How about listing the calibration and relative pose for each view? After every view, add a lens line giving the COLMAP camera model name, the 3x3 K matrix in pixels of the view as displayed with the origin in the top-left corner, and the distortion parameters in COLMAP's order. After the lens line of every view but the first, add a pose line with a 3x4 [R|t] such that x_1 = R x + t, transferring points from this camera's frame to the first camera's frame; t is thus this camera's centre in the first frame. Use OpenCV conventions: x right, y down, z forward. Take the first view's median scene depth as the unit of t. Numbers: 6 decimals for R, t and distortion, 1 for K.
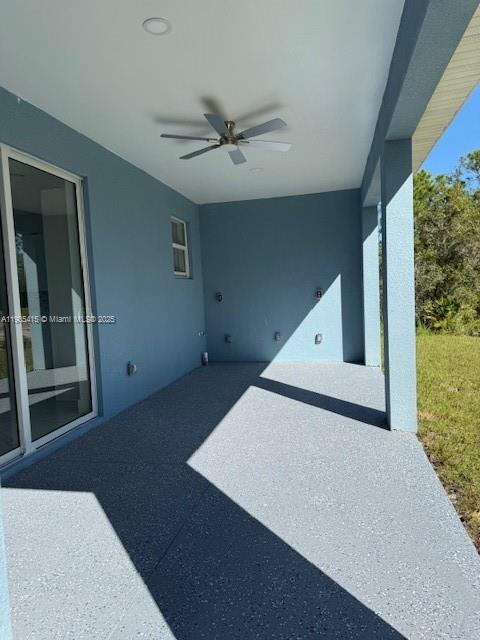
lens RADIAL K [[453.4, 0, 240.0], [0, 453.4, 320.0], [0, 0, 1]] dist [0.073049, -0.082172]
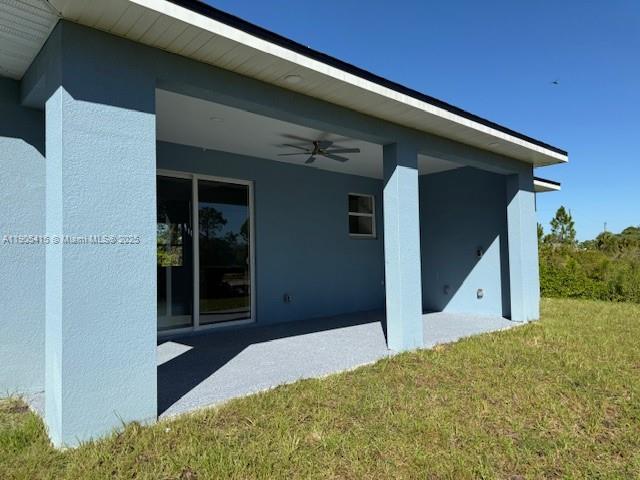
lens RADIAL K [[453.4, 0, 320.0], [0, 453.4, 240.0], [0, 0, 1]] dist [0.073049, -0.082172]
pose [[0.823671, 0.002478, -0.567063, 0.490148], [-0.051140, 0.996240, -0.069929, 0.009511], [0.564758, 0.086598, 0.820701, -0.137951]]
